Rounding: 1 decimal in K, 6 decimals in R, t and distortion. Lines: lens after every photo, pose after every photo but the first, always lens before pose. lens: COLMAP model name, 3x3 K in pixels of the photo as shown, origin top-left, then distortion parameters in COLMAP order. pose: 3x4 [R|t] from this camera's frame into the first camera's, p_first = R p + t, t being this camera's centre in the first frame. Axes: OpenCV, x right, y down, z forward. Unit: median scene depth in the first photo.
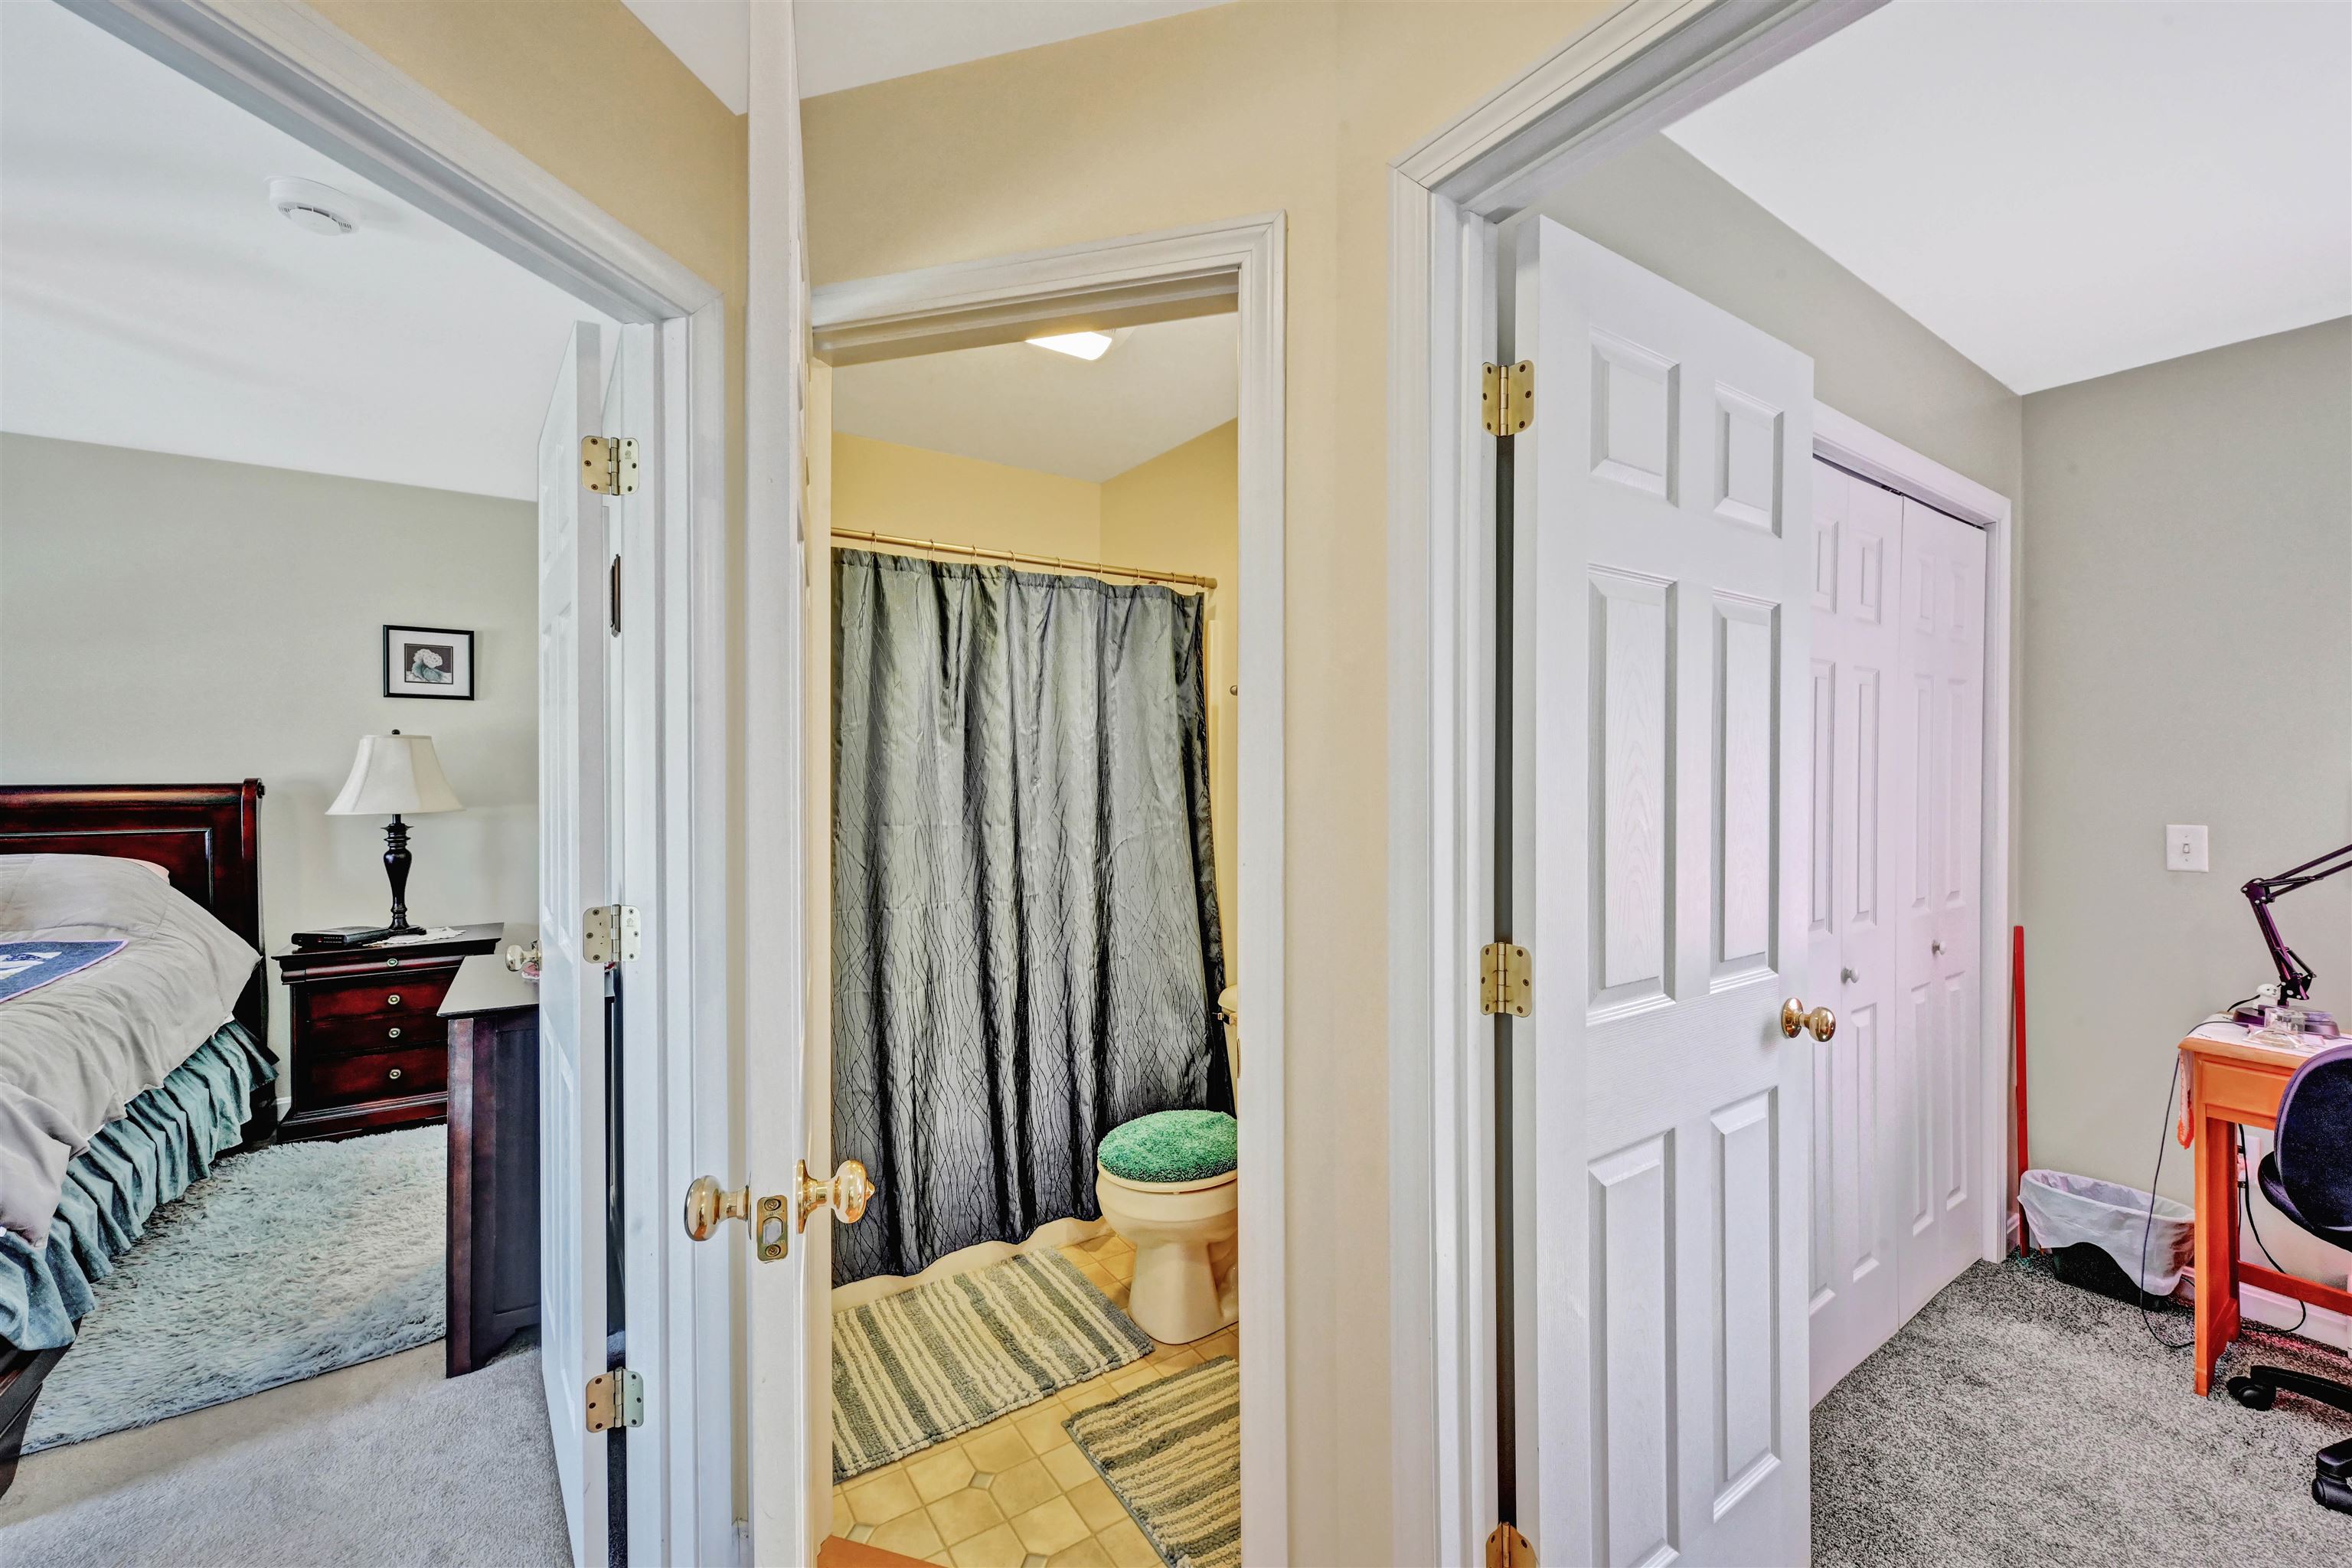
lens RADIAL K [[947.7, 0, 1210.9], [0, 947.7, 766.7], [0, 0, 1]] dist [-0.000973, -0.000133]
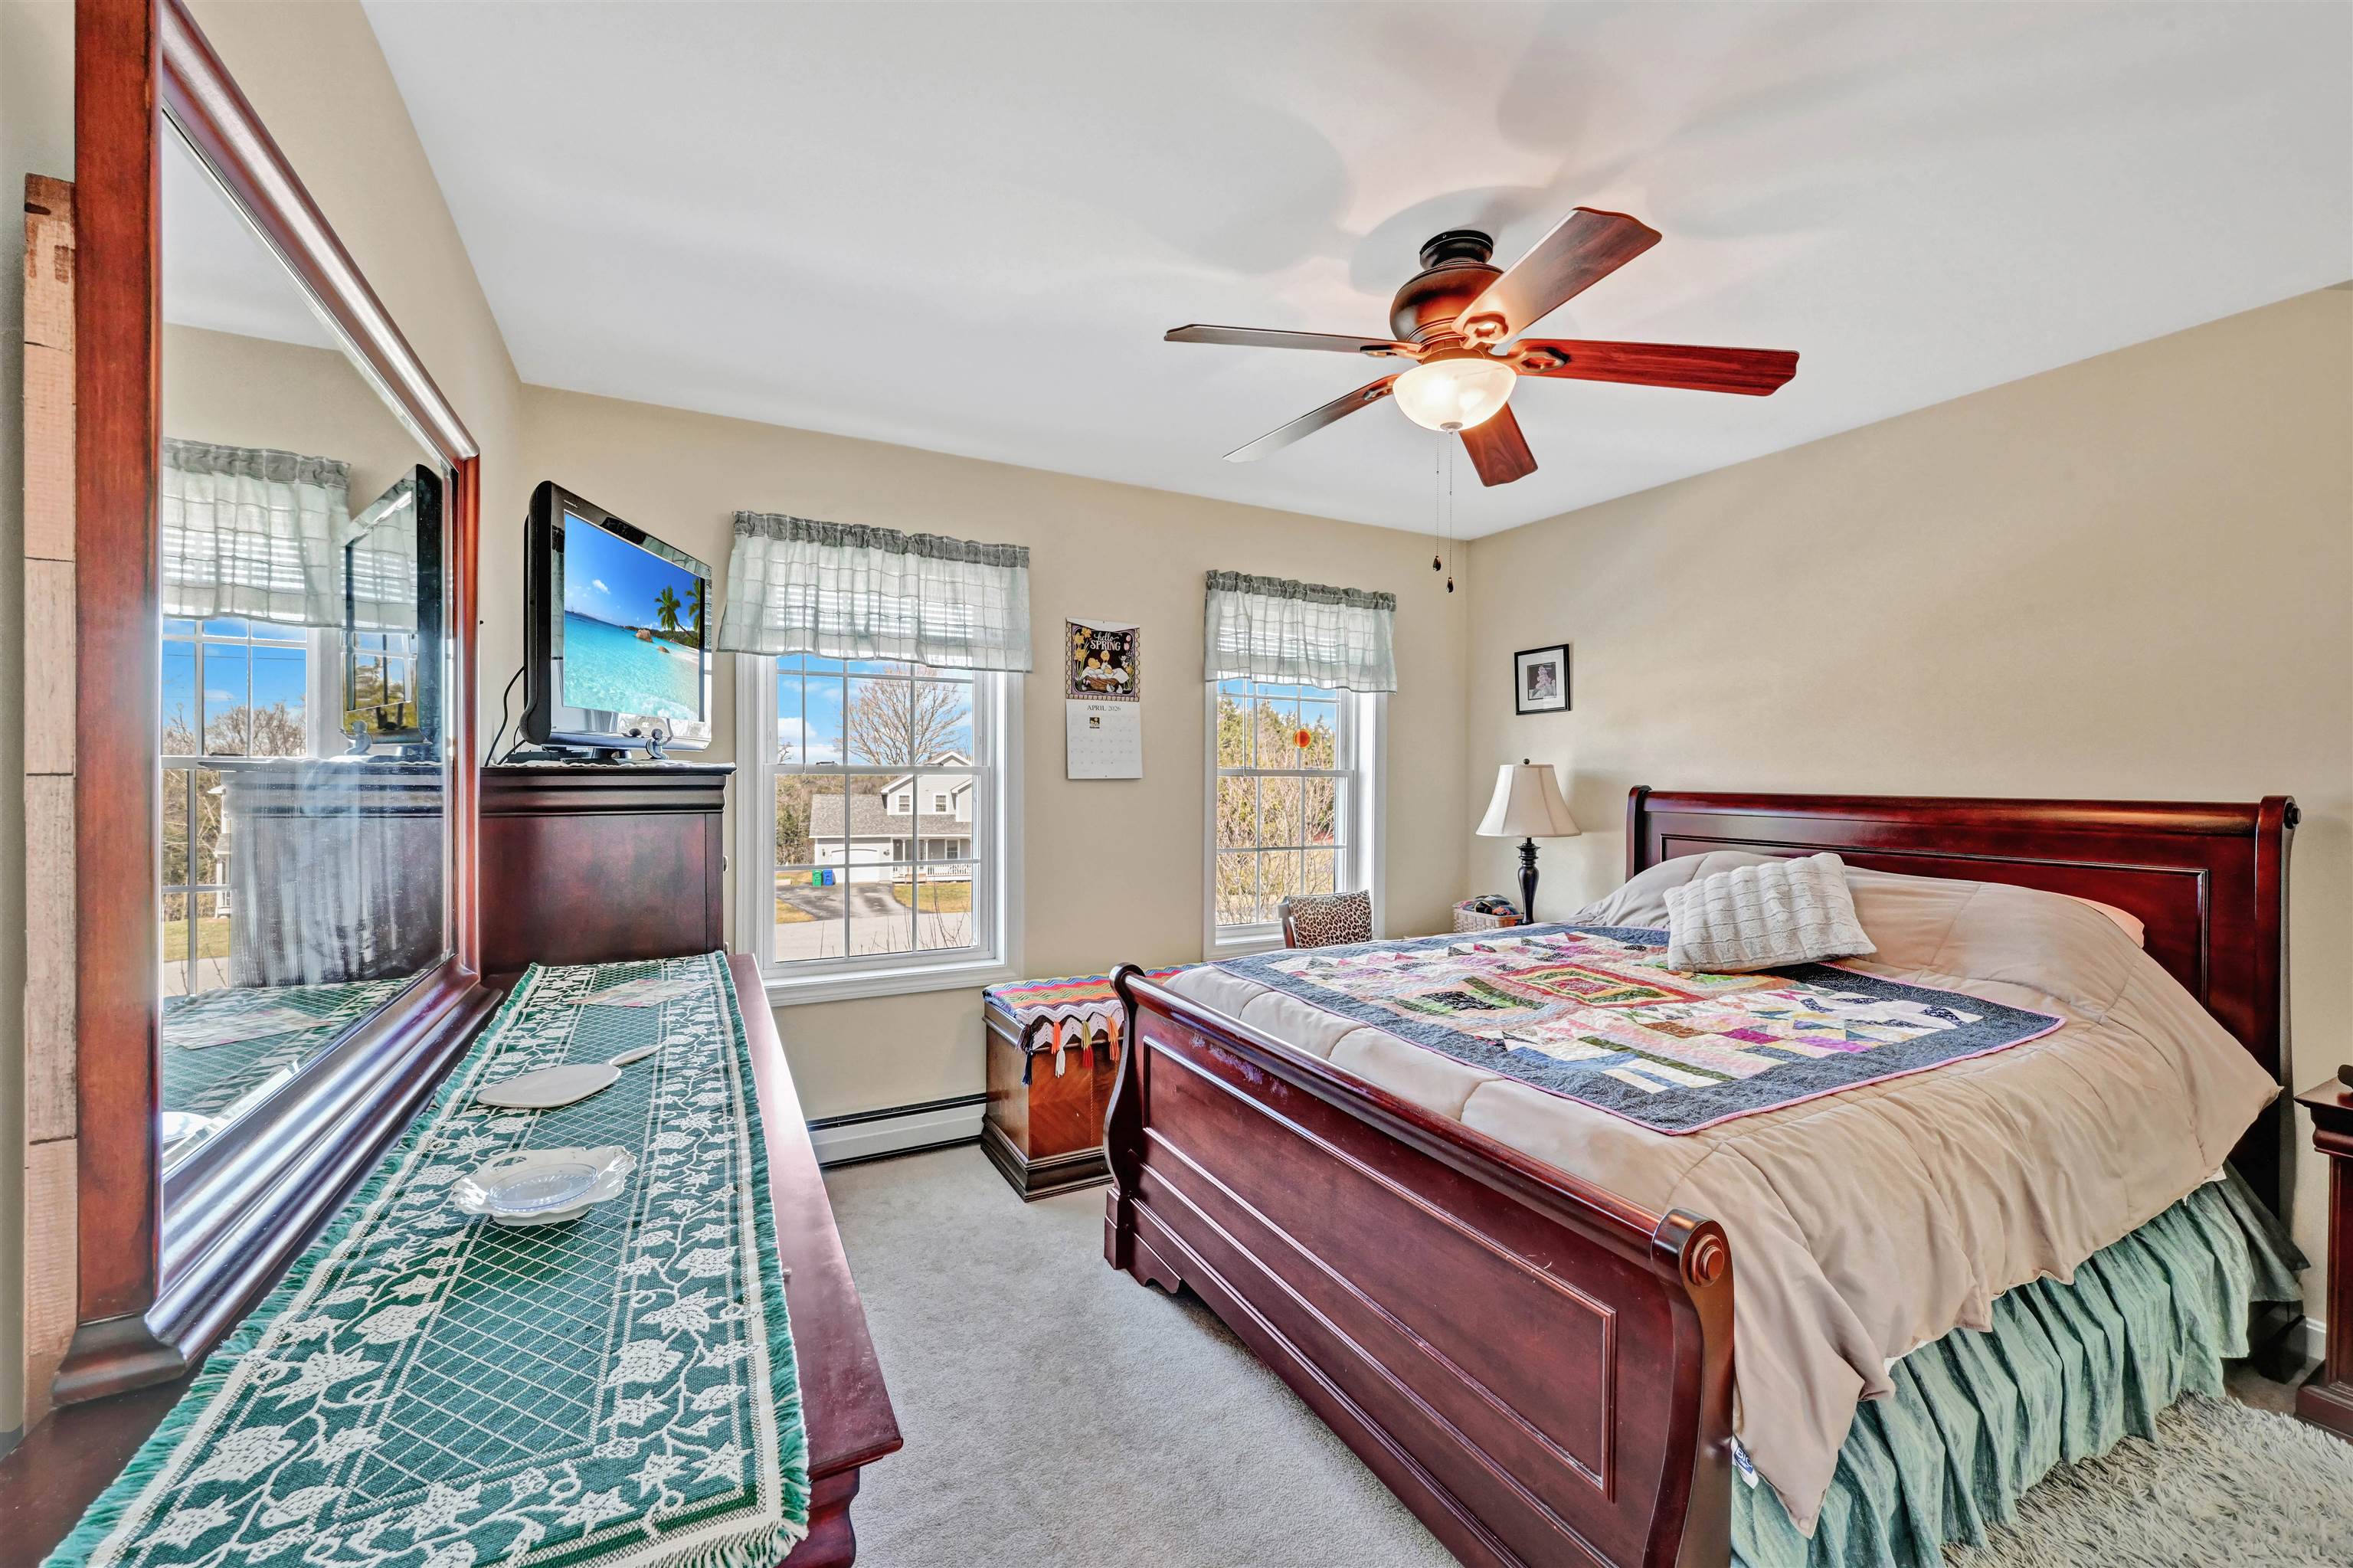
lens RADIAL K [[919.0, 0, 1180.0], [0, 919.0, 791.0], [0, 0, 1]] dist [-0.003851, 0.000068]
pose [[-0.129088, 0.010908, -0.991573, -0.375933], [-0.011341, 0.999858, 0.012476, 0.011724], [0.991568, 0.012856, -0.128946, 0.421707]]
